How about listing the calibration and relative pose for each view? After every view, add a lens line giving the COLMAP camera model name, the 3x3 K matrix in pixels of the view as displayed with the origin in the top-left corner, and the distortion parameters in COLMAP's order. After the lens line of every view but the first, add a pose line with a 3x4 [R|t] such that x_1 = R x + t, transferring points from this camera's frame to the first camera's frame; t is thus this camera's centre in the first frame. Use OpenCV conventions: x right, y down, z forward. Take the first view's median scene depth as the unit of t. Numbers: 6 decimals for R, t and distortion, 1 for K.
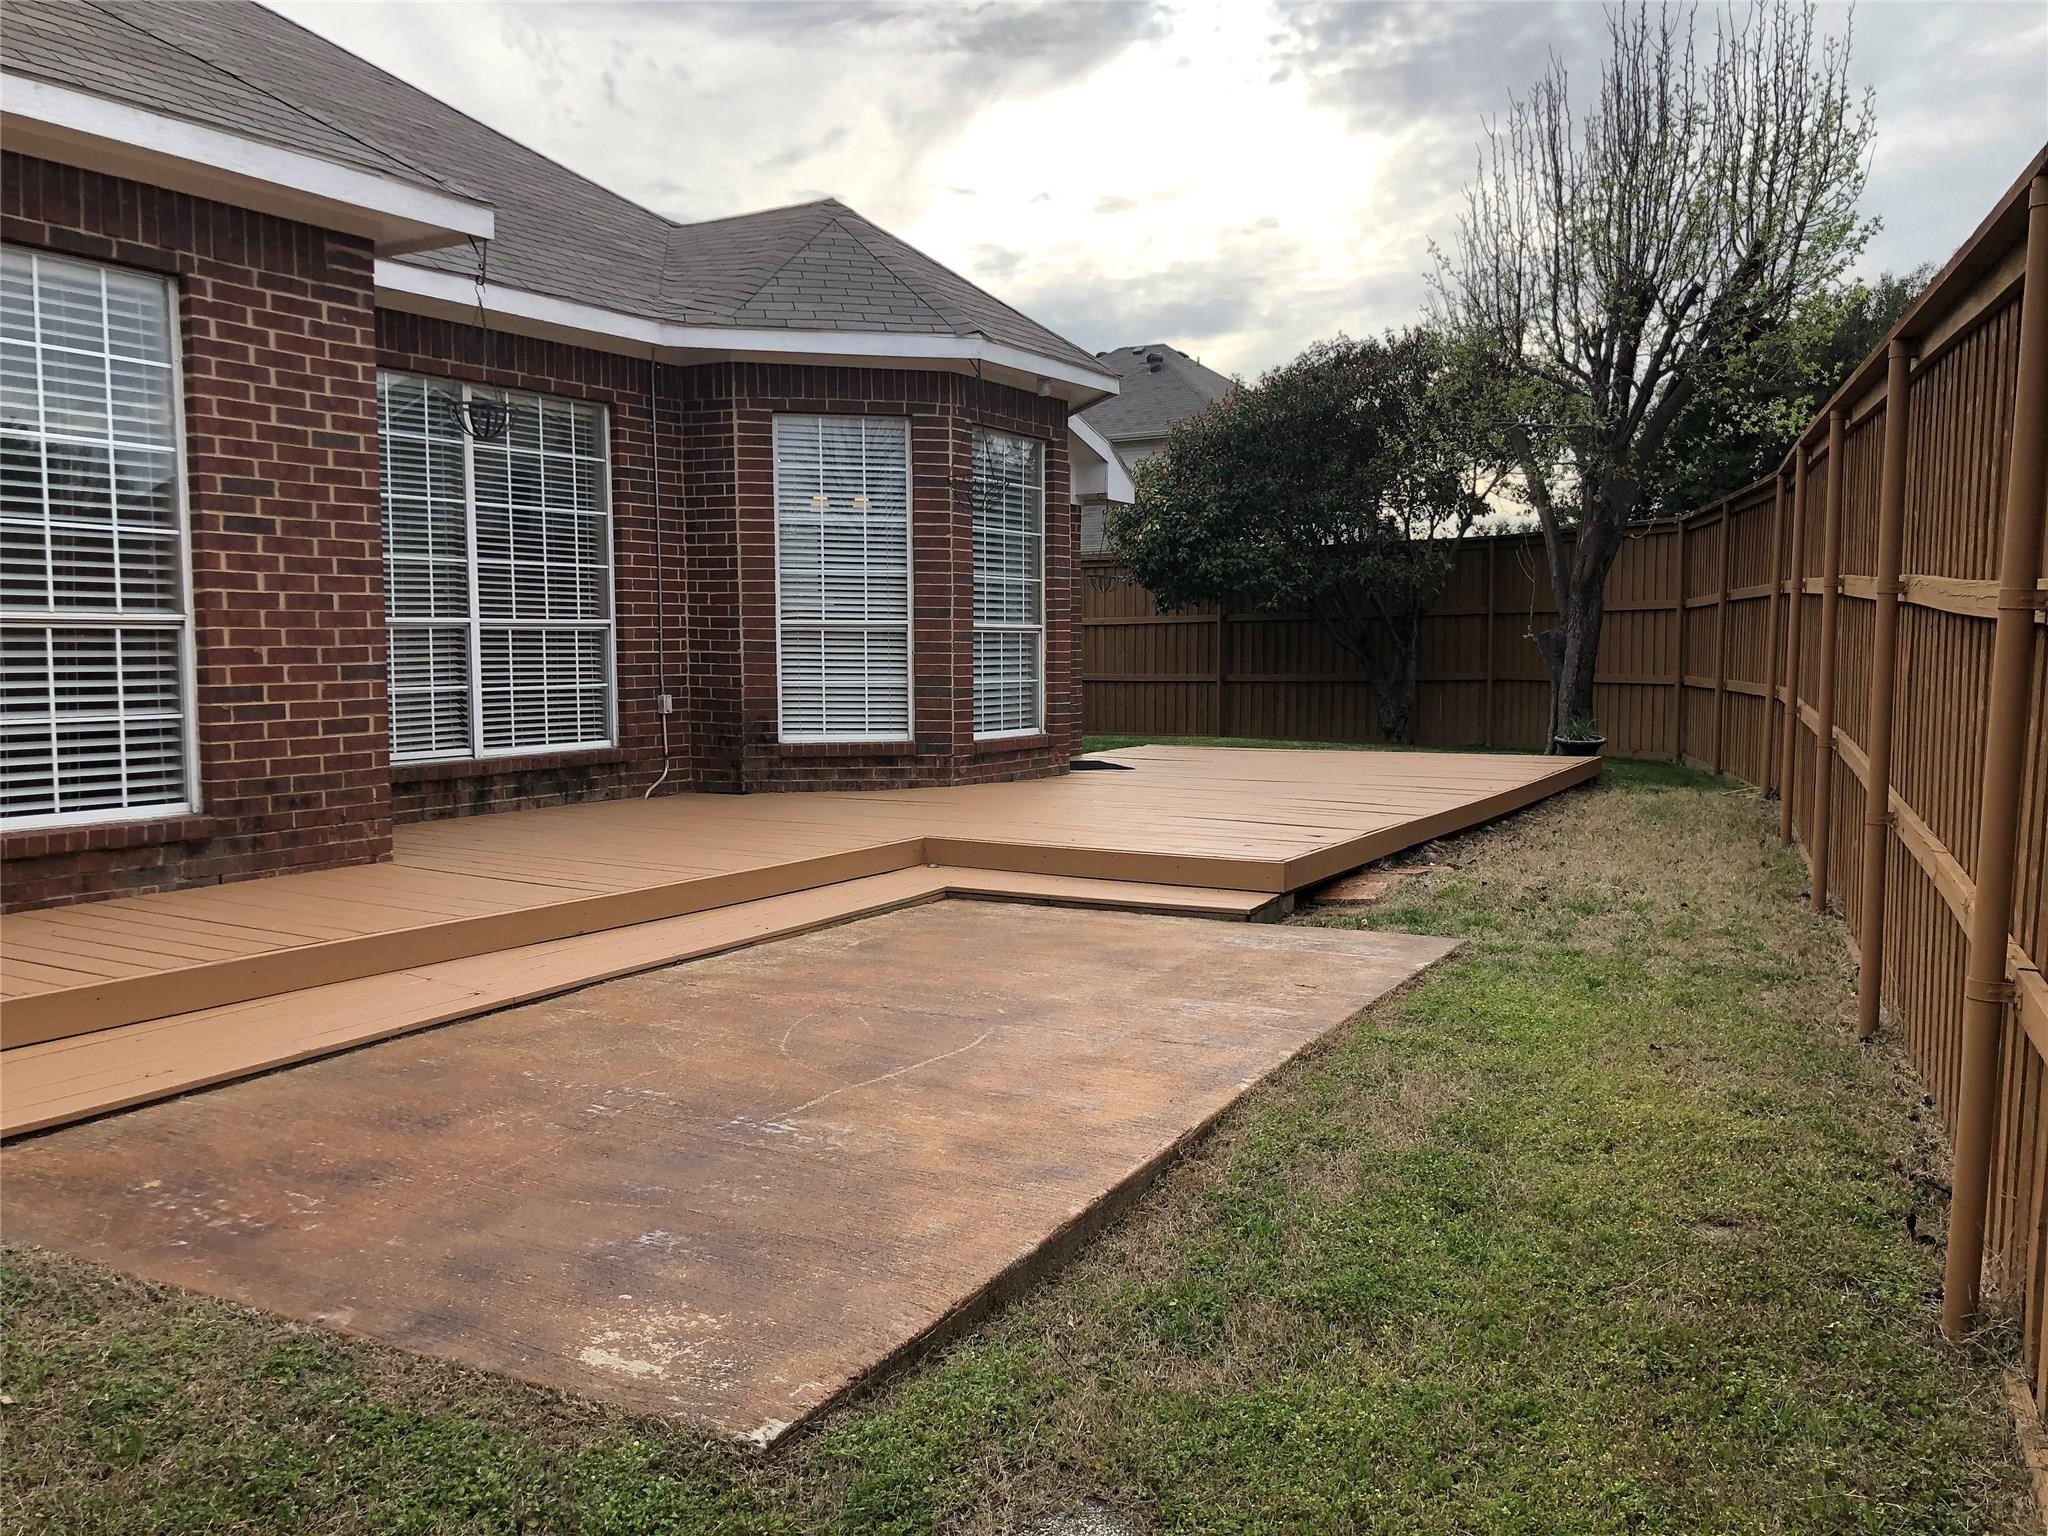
lens RADIAL K [[1678.7, 0, 1022.6], [0, 1678.7, 771.3], [0, 0, 1]] dist [0.021103, 0.011572]
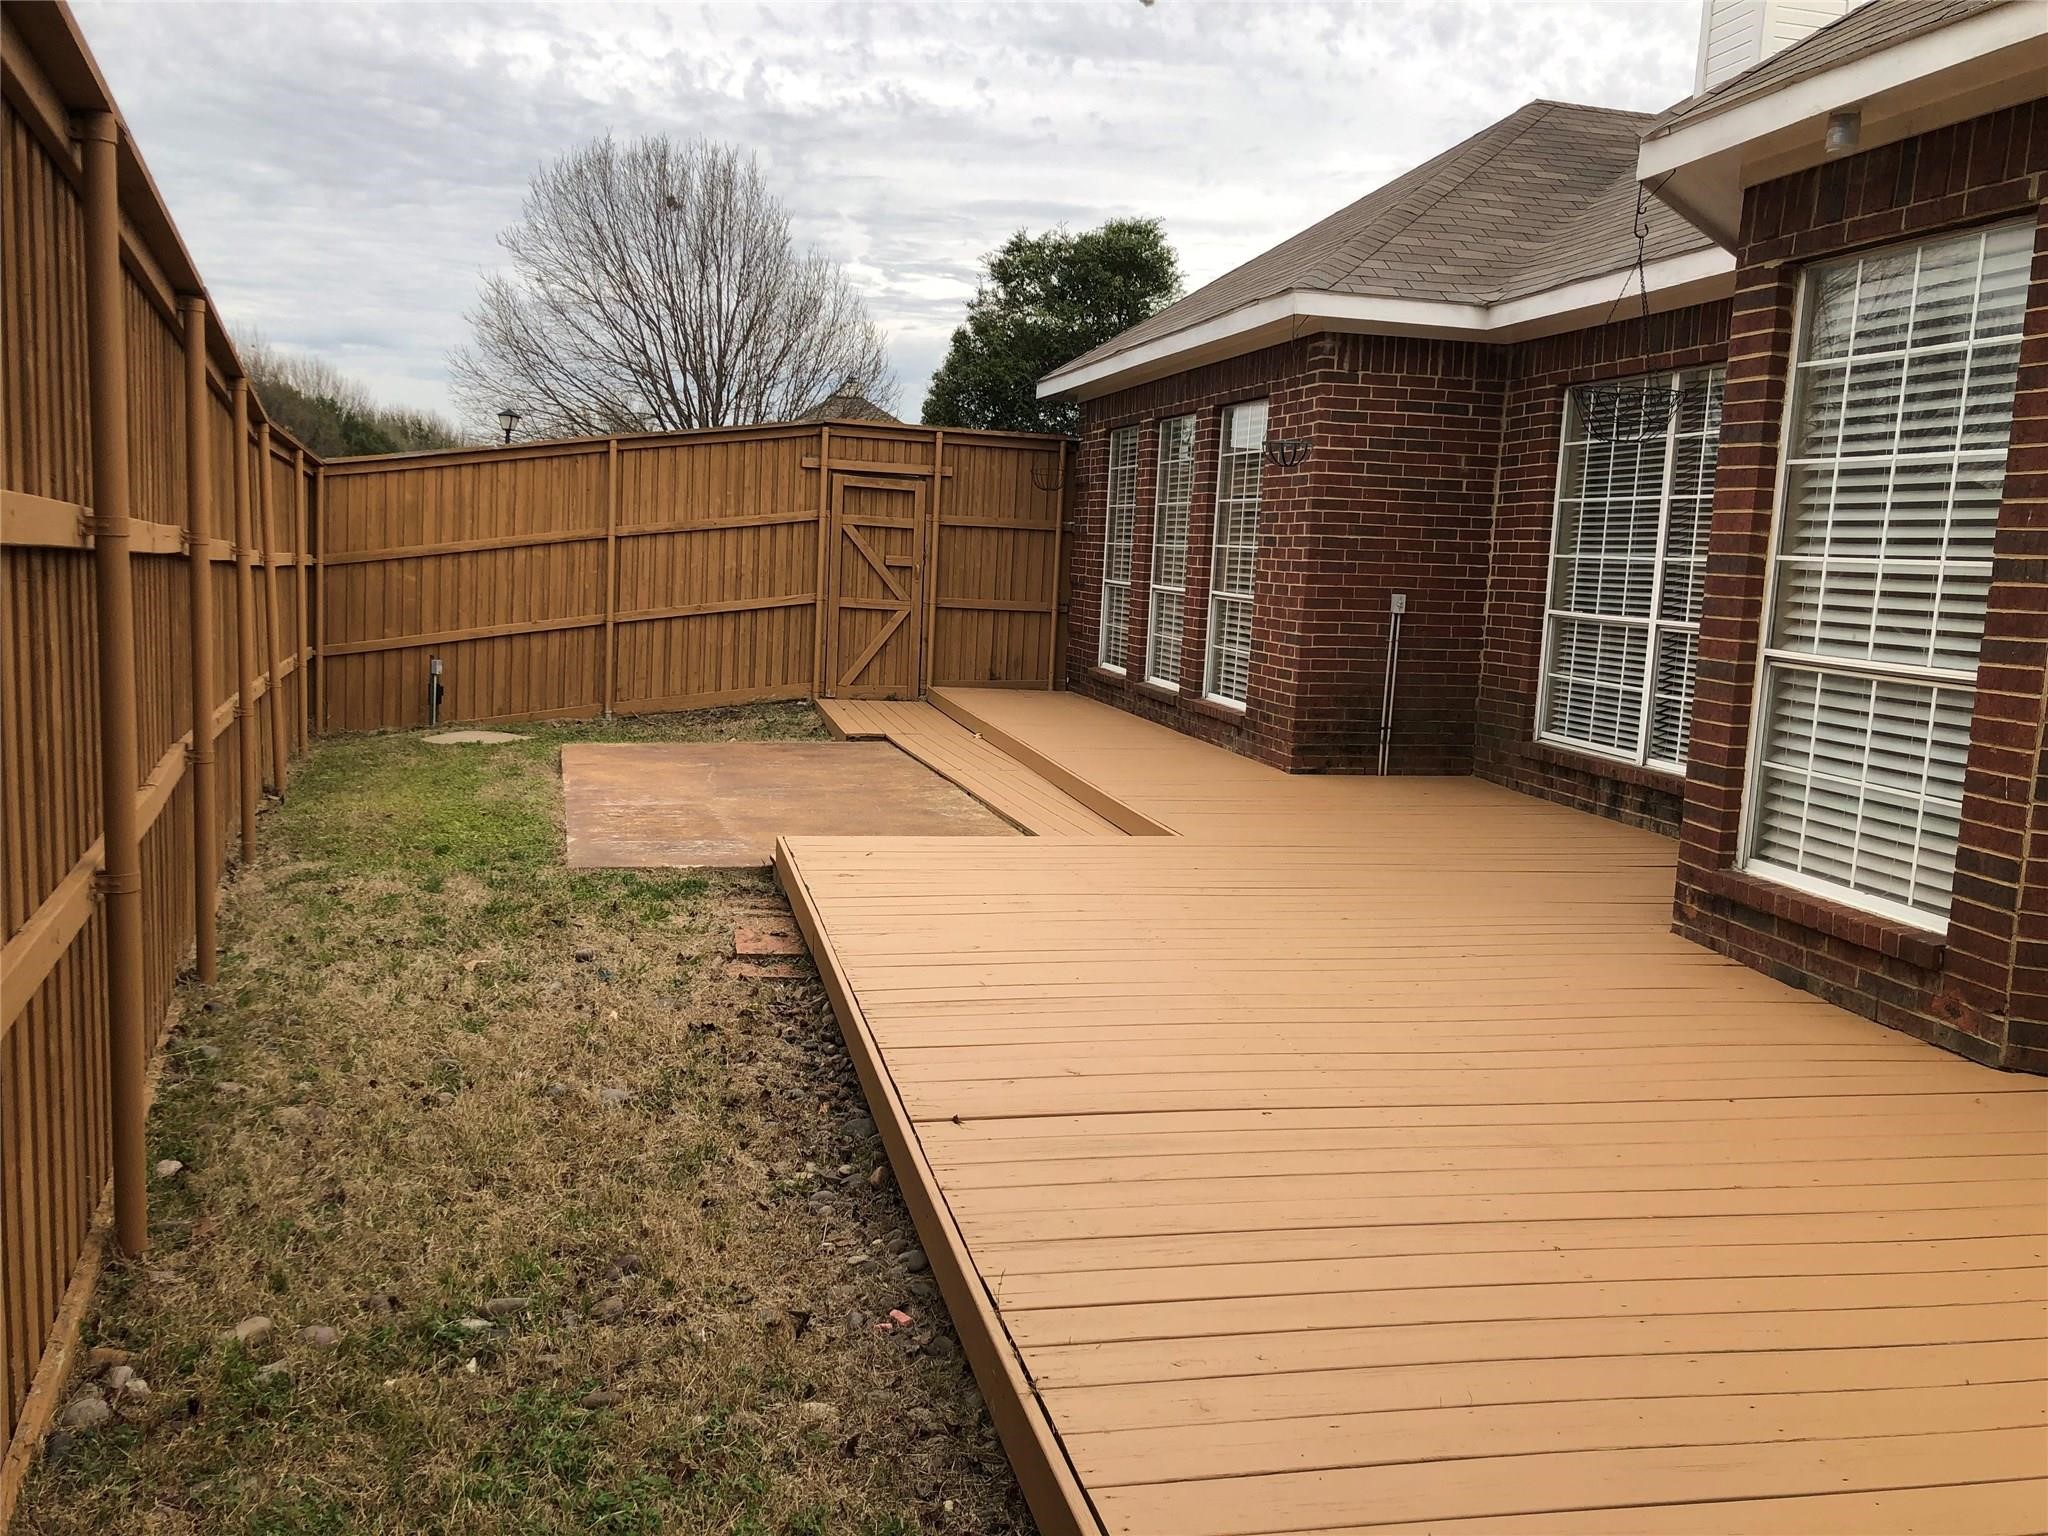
lens RADIAL K [[1678.7, 0, 1020.2], [0, 1678.7, 769.2], [0, 0, 1]] dist [0.021103, 0.011572]
pose [[-0.734859, 0.043694, -0.676811, 0.588533], [-0.116731, 0.974882, 0.189680, -0.147209], [0.668099, 0.218393, -0.711300, 1.461984]]
